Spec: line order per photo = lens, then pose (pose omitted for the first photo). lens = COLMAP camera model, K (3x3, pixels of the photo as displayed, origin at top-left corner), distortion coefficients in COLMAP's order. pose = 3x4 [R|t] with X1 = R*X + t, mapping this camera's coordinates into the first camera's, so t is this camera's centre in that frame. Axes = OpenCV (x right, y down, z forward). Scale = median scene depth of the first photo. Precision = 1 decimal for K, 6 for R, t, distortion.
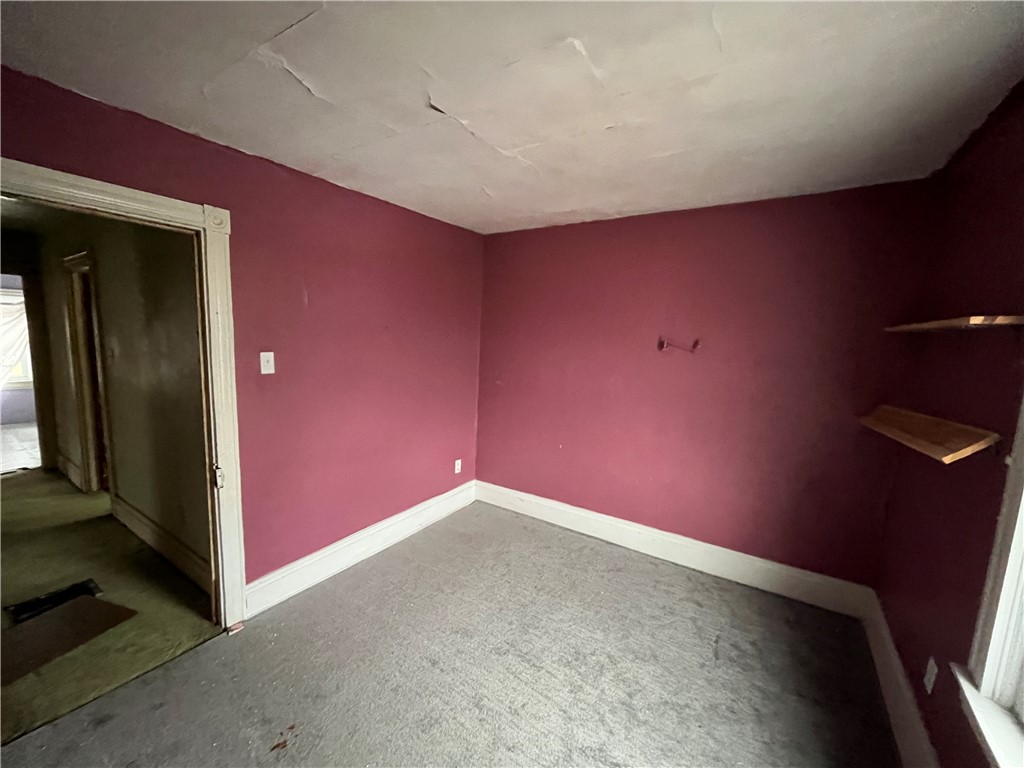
lens RADIAL K [[417.0, 0, 509.1], [0, 417.0, 384.0], [0, 0, 1]] dist [0.001433, -0.000329]
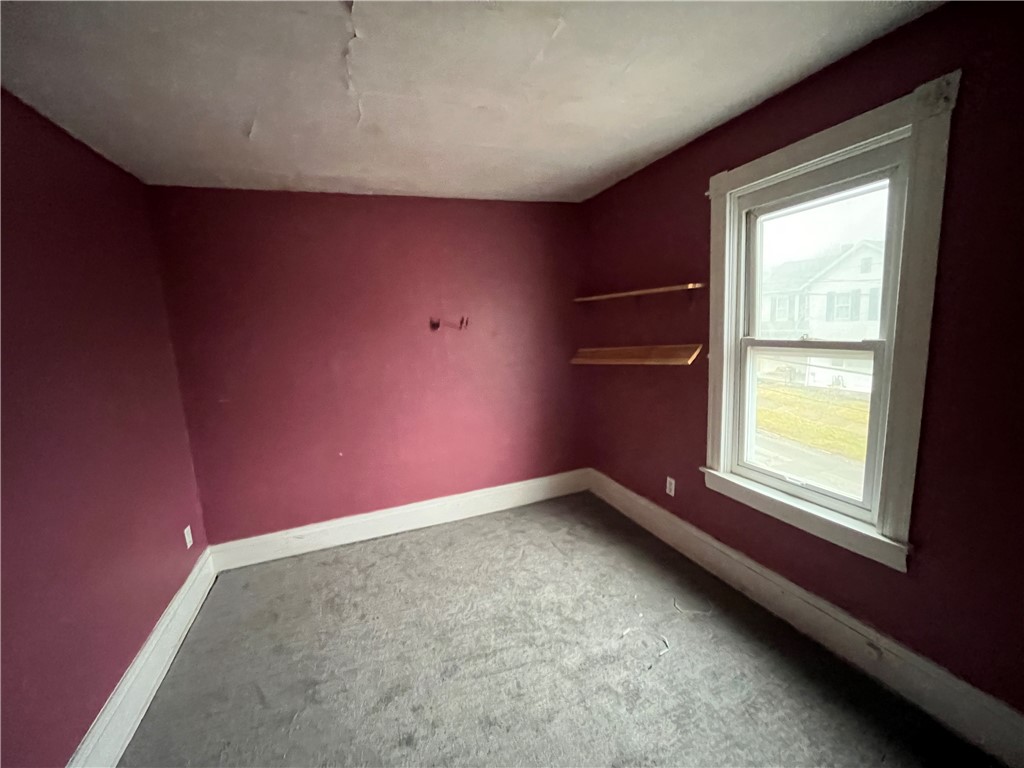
lens RADIAL K [[417.0, 0, 509.7], [0, 417.0, 386.0], [0, 0, 1]] dist [0.001433, -0.000329]
pose [[0.586303, -0.196318, 0.785944, -0.483060], [0.178190, 0.977683, 0.111284, -0.034457], [-0.790252, 0.074802, 0.608200, 0.278010]]
